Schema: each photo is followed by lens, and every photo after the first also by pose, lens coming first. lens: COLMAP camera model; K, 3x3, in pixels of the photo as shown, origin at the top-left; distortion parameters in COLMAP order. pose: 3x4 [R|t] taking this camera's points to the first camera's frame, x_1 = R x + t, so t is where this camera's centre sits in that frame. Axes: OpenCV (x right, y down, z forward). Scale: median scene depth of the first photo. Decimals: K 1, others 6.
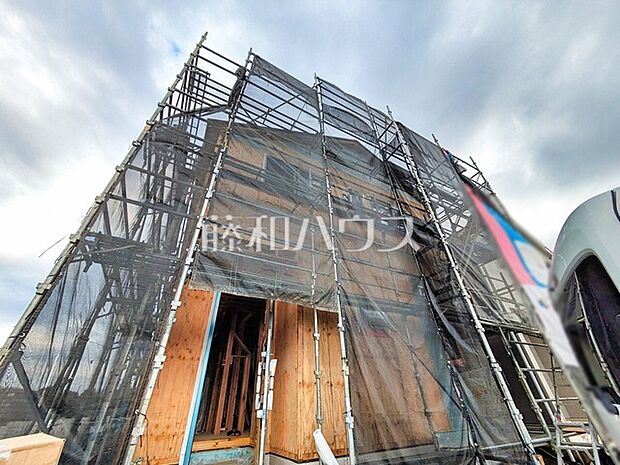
lens RADIAL K [[245.1, 0, 311.2], [0, 245.1, 232.8], [0, 0, 1]] dist [0.002552, -0.000055]
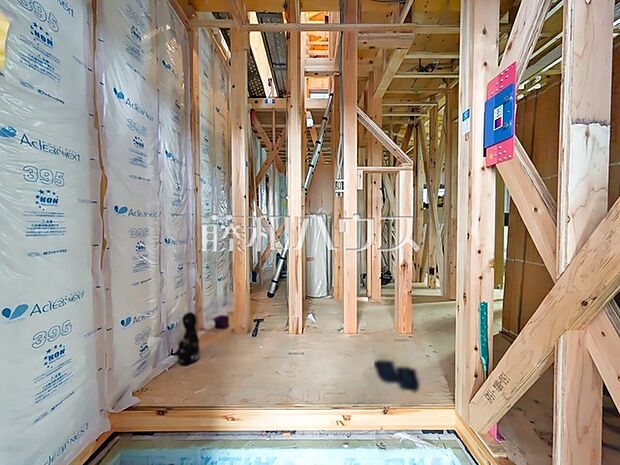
lens RADIAL K [[245.1, 0, 309.4], [0, 245.1, 231.8], [0, 0, 1]] dist [0.002552, -0.000055]
pose [[0.877044, 0.043330, -0.478452, -0.291131], [0.260514, 0.793881, 0.549441, 0.498071], [0.403641, -0.606527, 0.684981, 0.920671]]
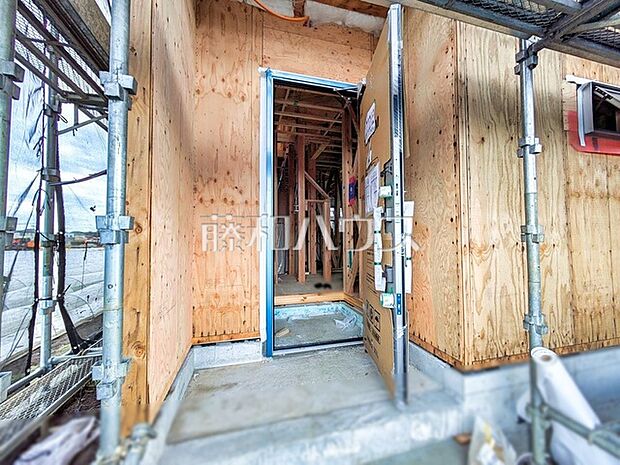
lens RADIAL K [[245.1, 0, 310.0], [0, 245.1, 233.1], [0, 0, 1]] dist [0.002552, -0.000055]
pose [[0.971775, 0.016918, -0.235303, -0.185499], [0.116663, 0.832465, 0.541657, 0.253189], [0.205046, -0.553819, 0.806995, 0.479641]]
